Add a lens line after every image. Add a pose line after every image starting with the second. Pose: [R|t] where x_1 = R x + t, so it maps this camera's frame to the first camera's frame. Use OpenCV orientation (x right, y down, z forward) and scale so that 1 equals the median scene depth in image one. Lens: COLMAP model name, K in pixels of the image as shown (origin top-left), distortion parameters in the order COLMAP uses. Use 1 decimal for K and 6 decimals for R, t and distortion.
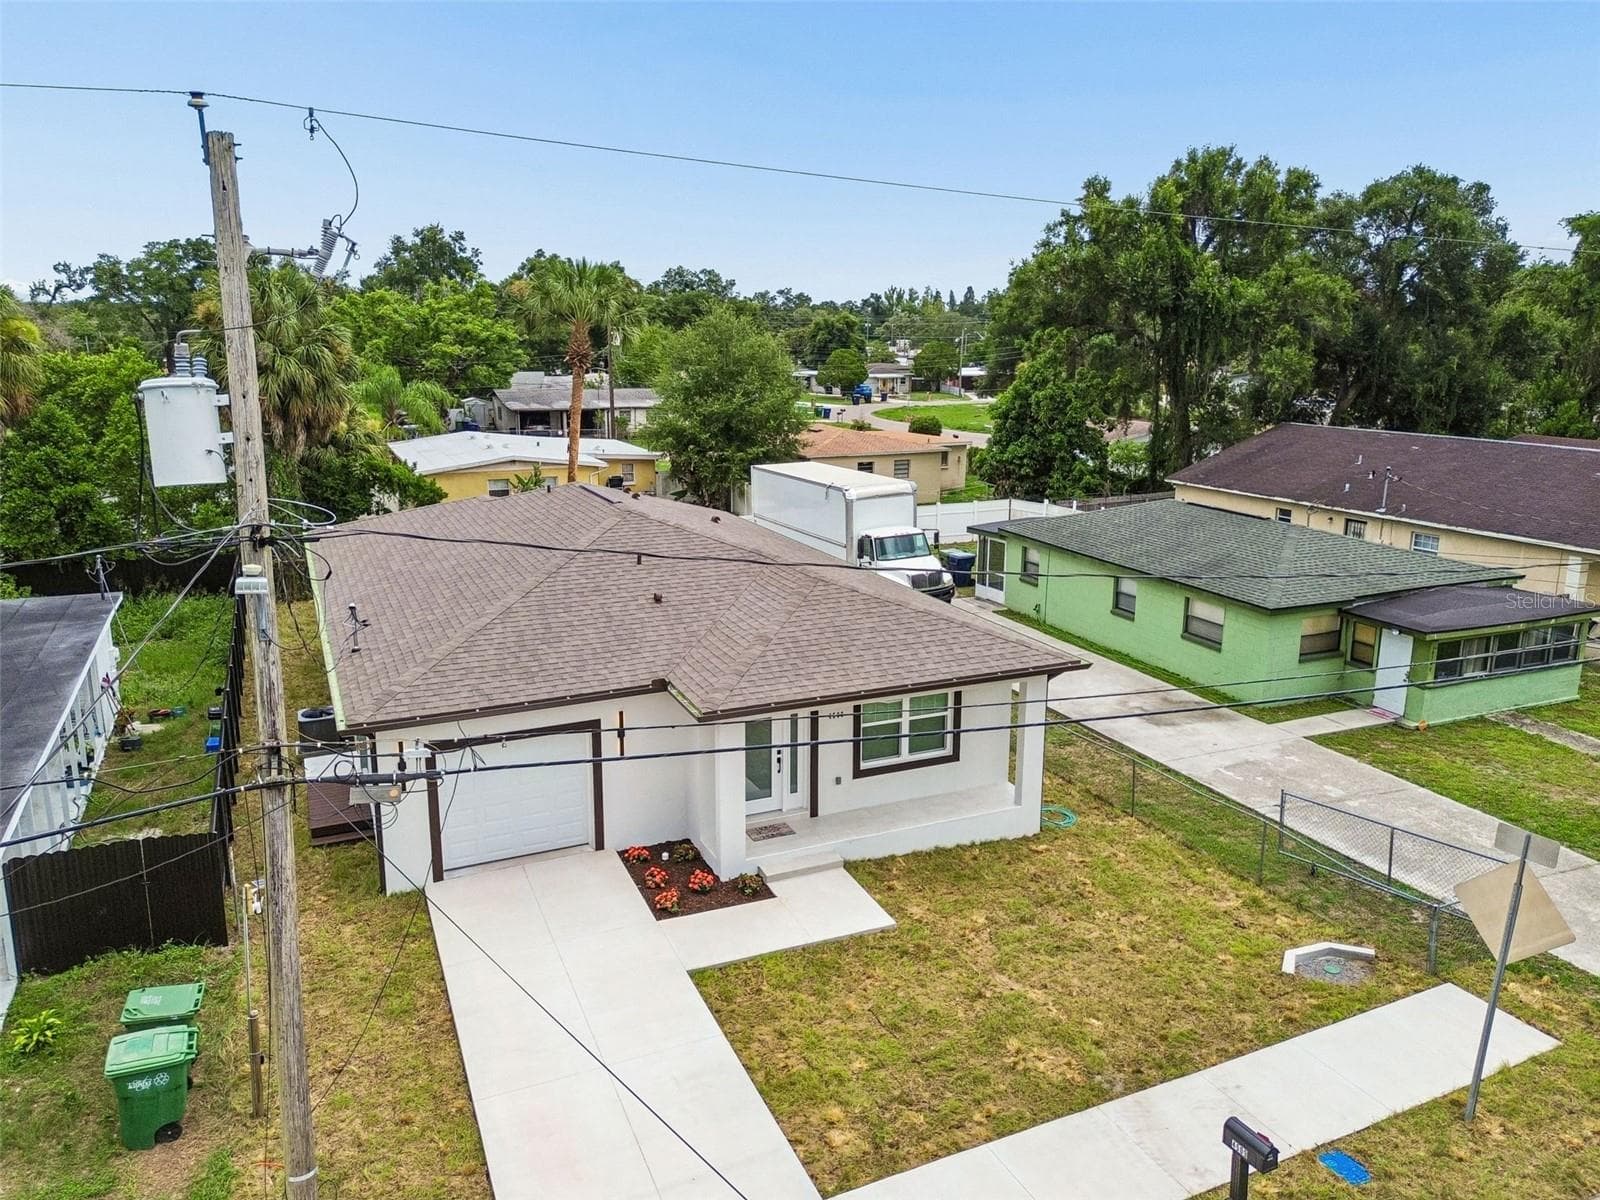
lens RADIAL K [[1140.8, 0, 794.6], [0, 1140.8, 585.7], [0, 0, 1]] dist [0.057215, -0.041586]
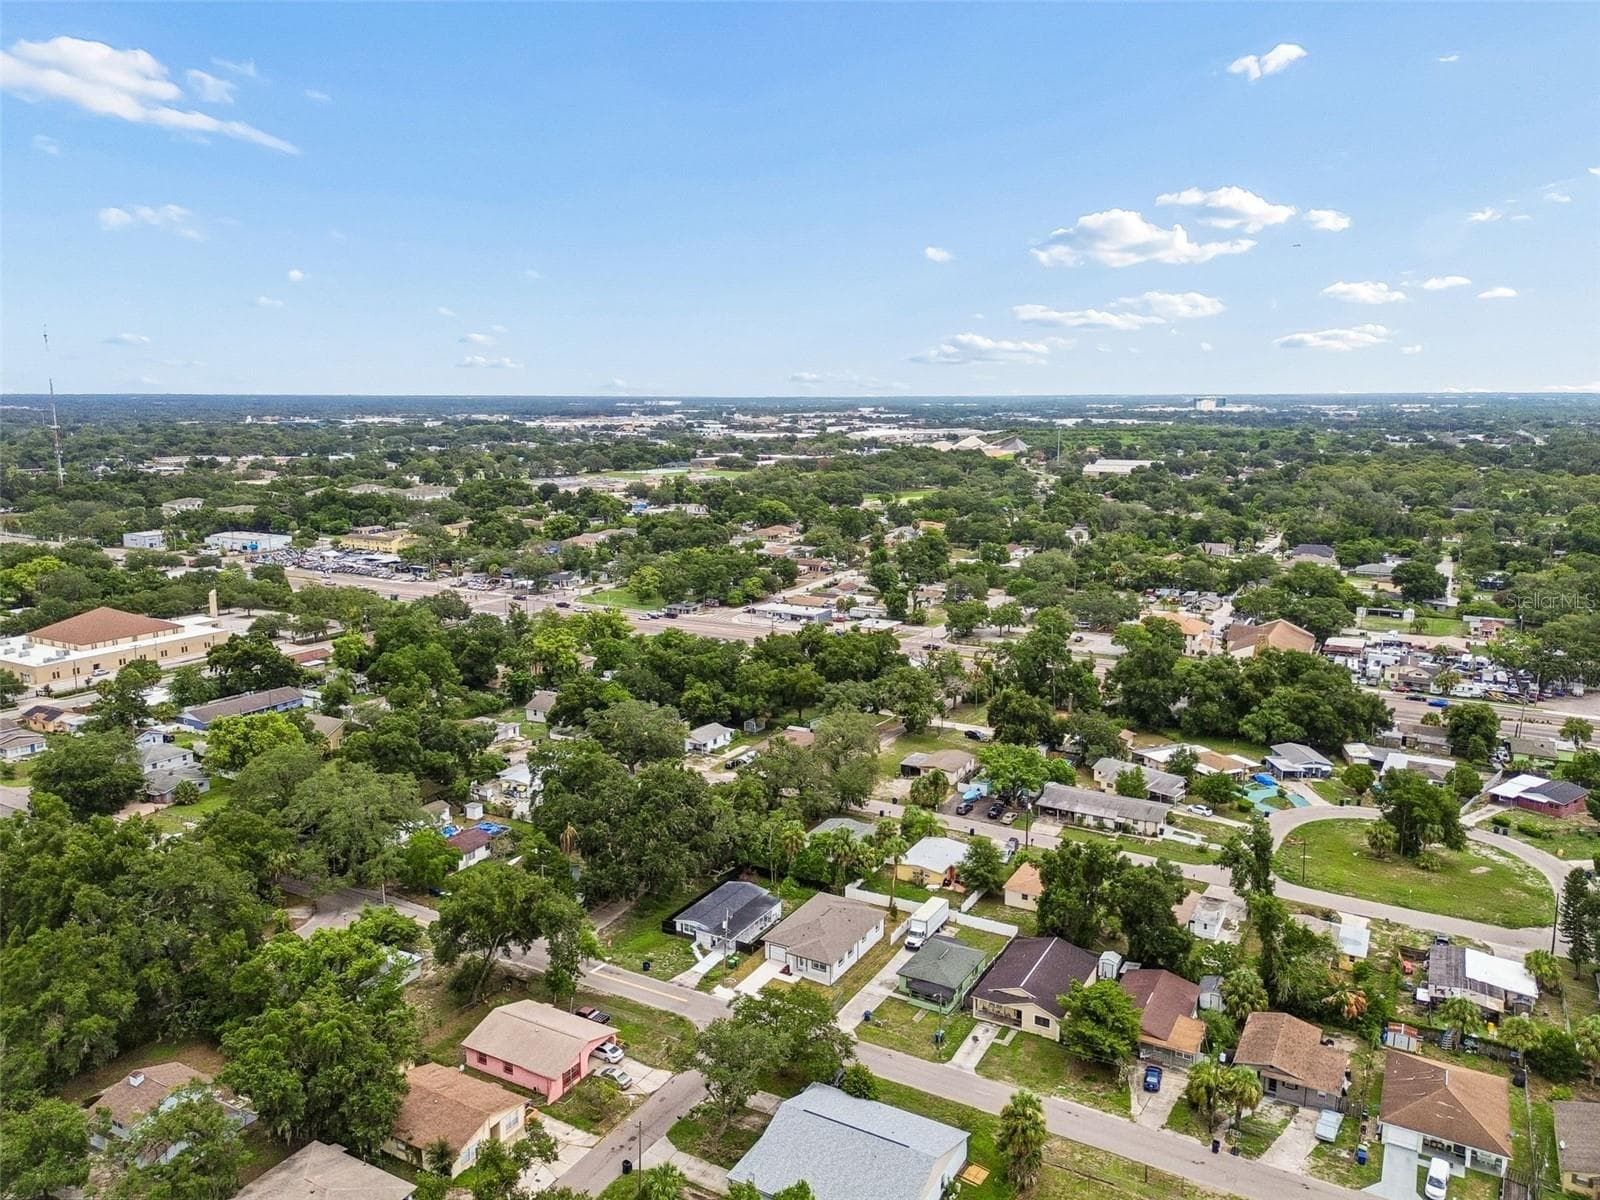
lens RADIAL K [[1106.3, 0, 815.2], [0, 1106.3, 607.2], [0, 0, 1]] dist [0.031365, -0.004843]
pose [[0.604837, 0.140449, -0.783867, 4.539019], [-0.183801, 0.982369, 0.034194, -2.015378], [0.774848, 0.123394, 0.619987, -3.179183]]
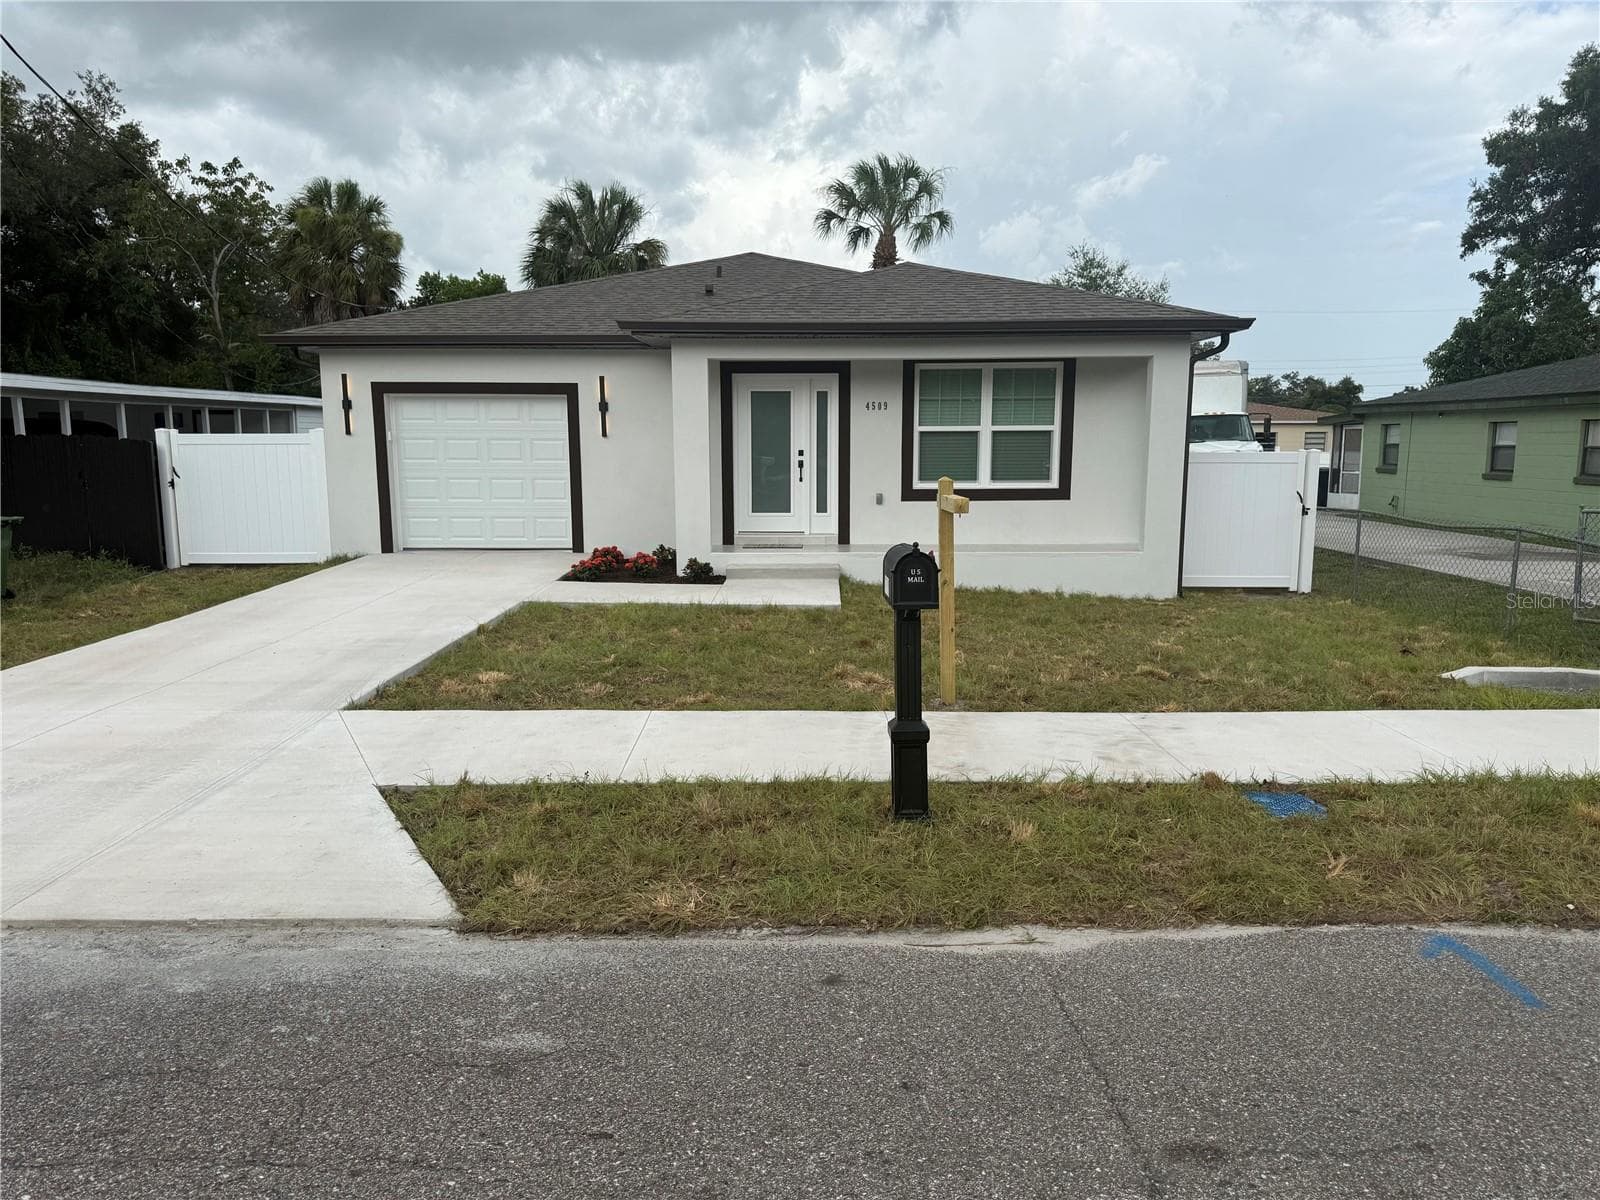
lens RADIAL K [[1140.8, 0, 808.8], [0, 1140.8, 577.7], [0, 0, 1]] dist [0.057215, -0.041586]
pose [[0.913102, 0.047356, -0.404973, 0.243568], [-0.089907, 0.992170, -0.086695, 0.235891], [0.397696, 0.115571, 0.910209, 0.253326]]
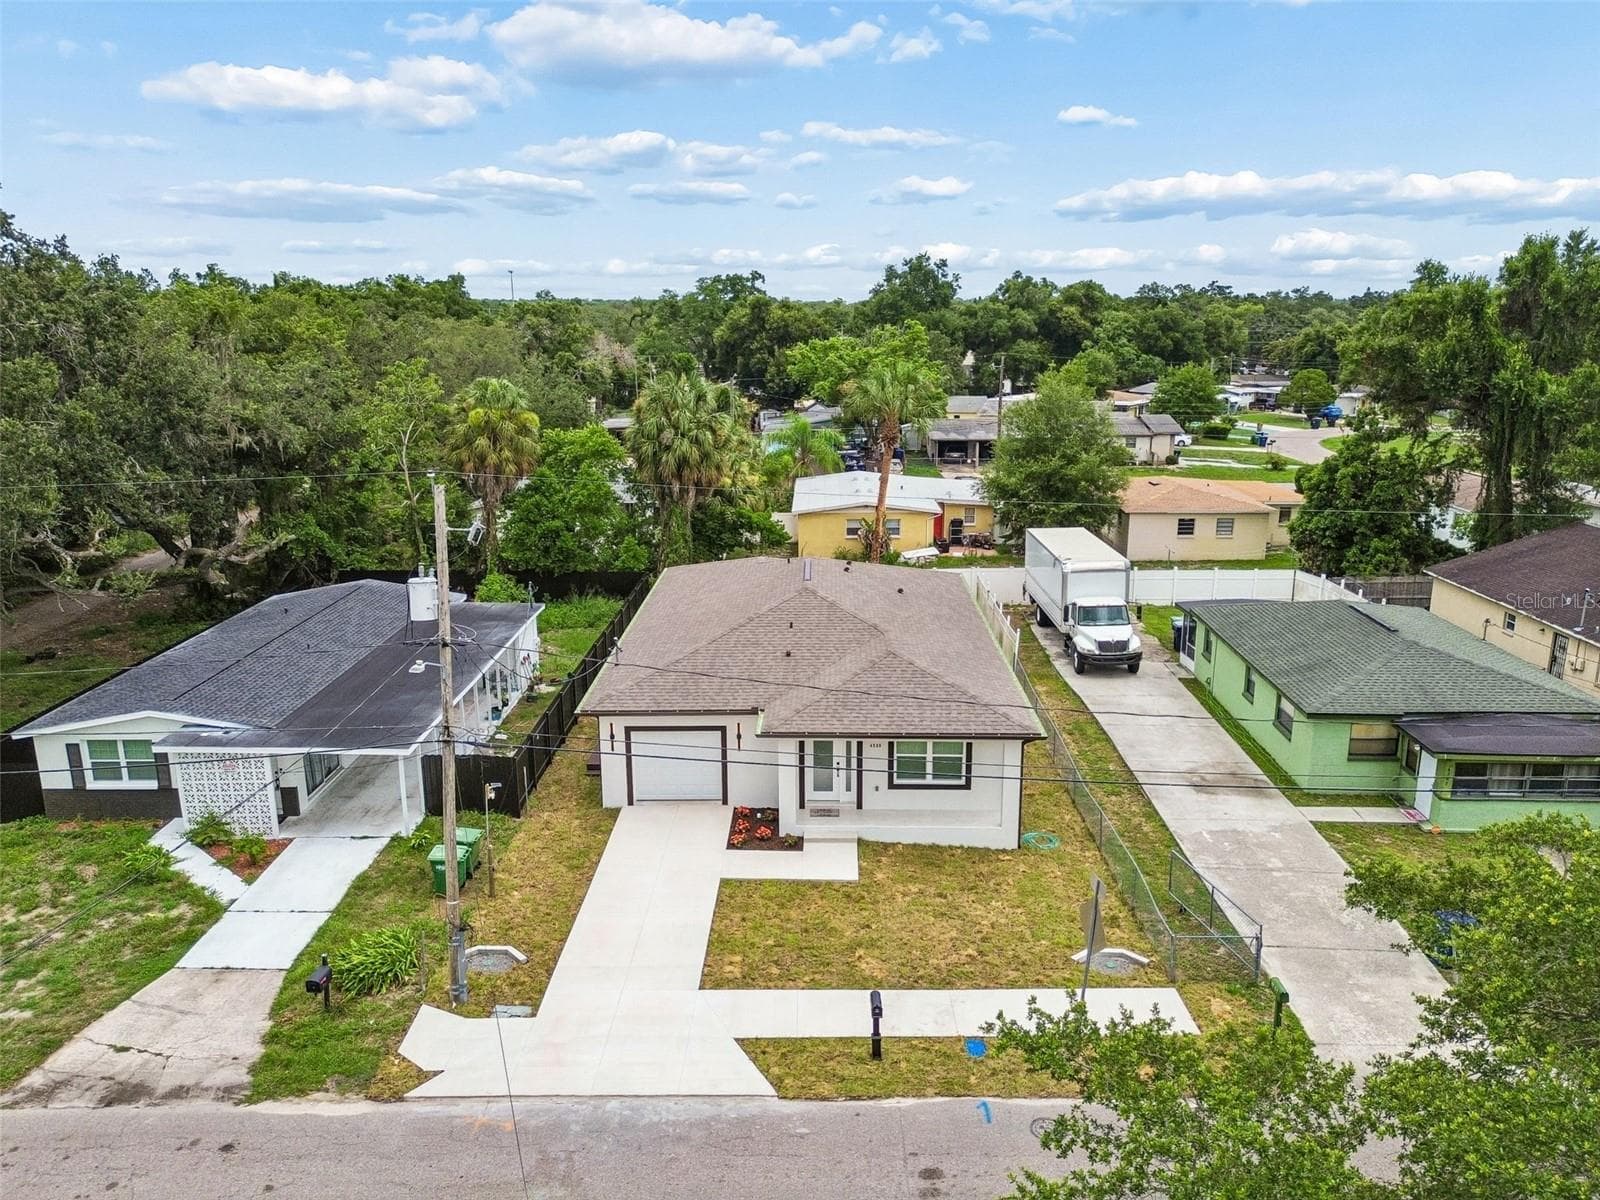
lens RADIAL K [[1140.8, 0, 807.0], [0, 1140.8, 591.5], [0, 0, 1]] dist [0.057215, -0.041586]
pose [[0.906980, 0.094538, -0.410427, 0.447247], [-0.088097, 0.995510, 0.034625, -0.108217], [0.411858, 0.004753, 0.911236, -0.339171]]
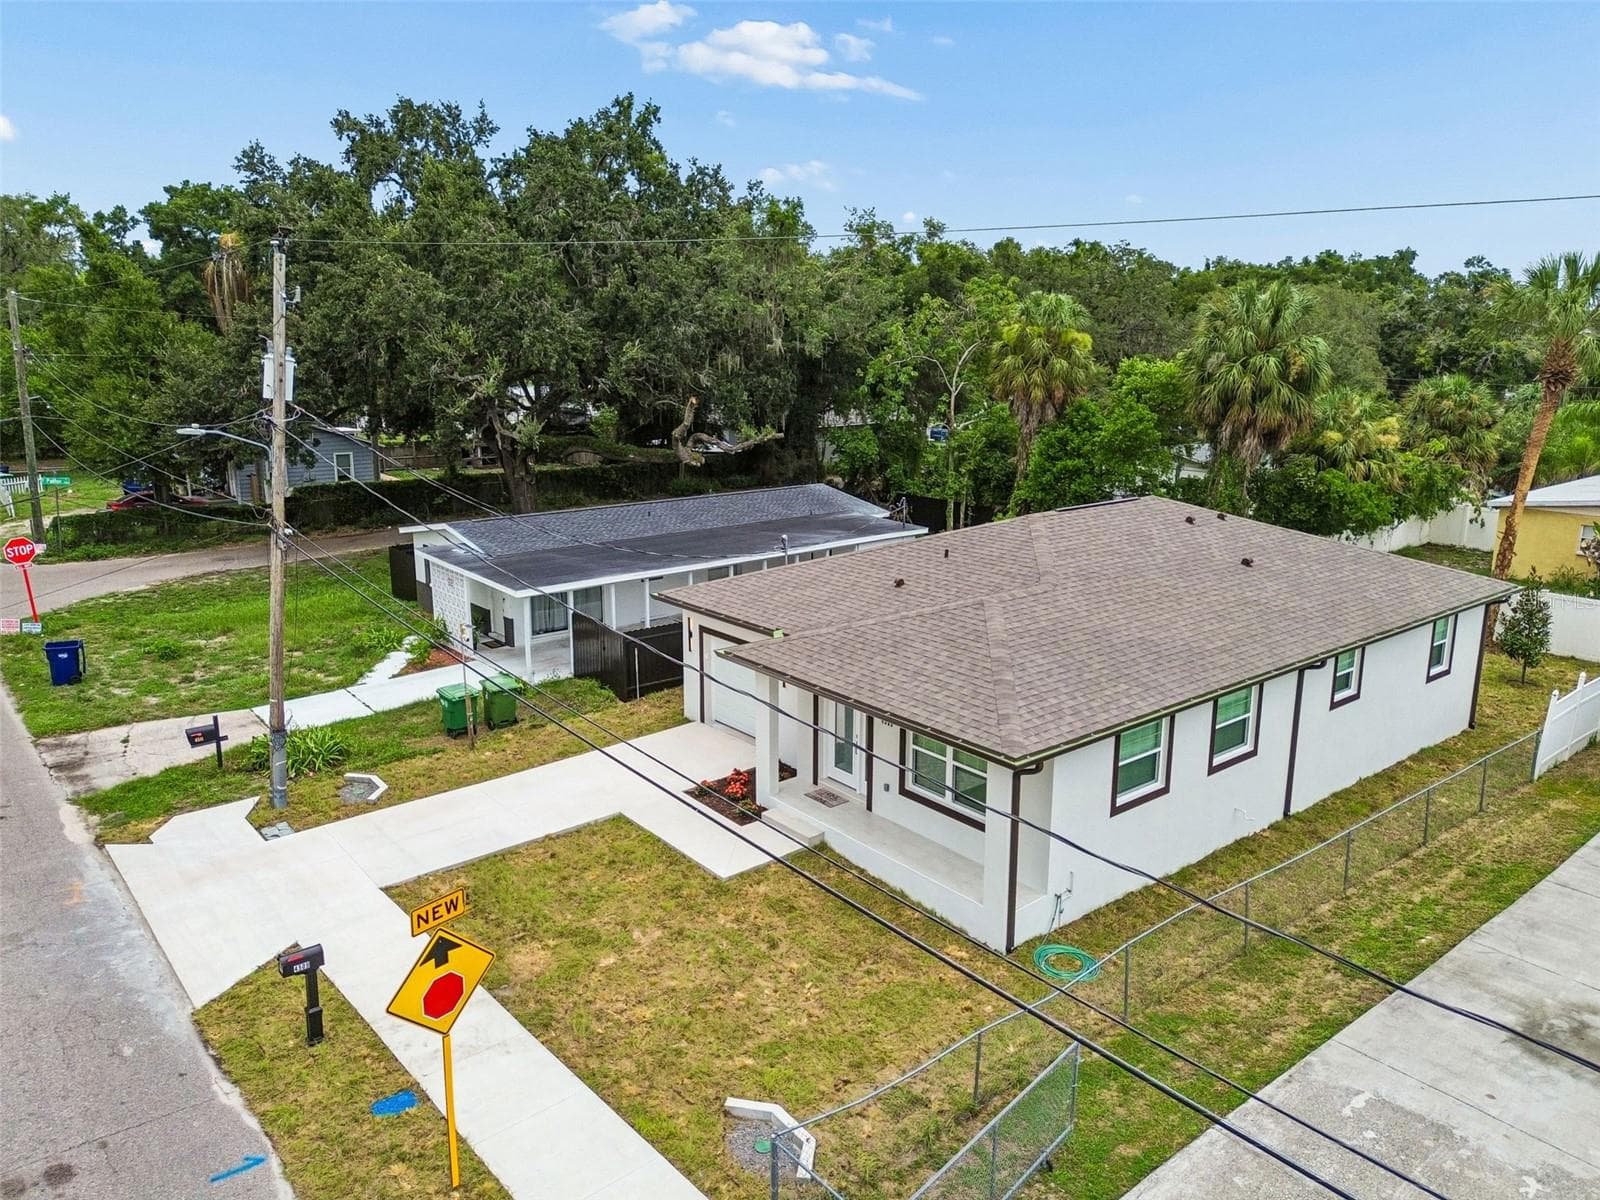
lens RADIAL K [[1146.4, 0, 788.2], [0, 1146.4, 573.1], [0, 0, 1]] dist [0.067487, -0.057164]
pose [[0.262873, 0.201044, -0.943652, 0.765795], [-0.219215, 0.964916, 0.144508, -0.115403], [0.939597, 0.168876, 0.297722, 0.472164]]
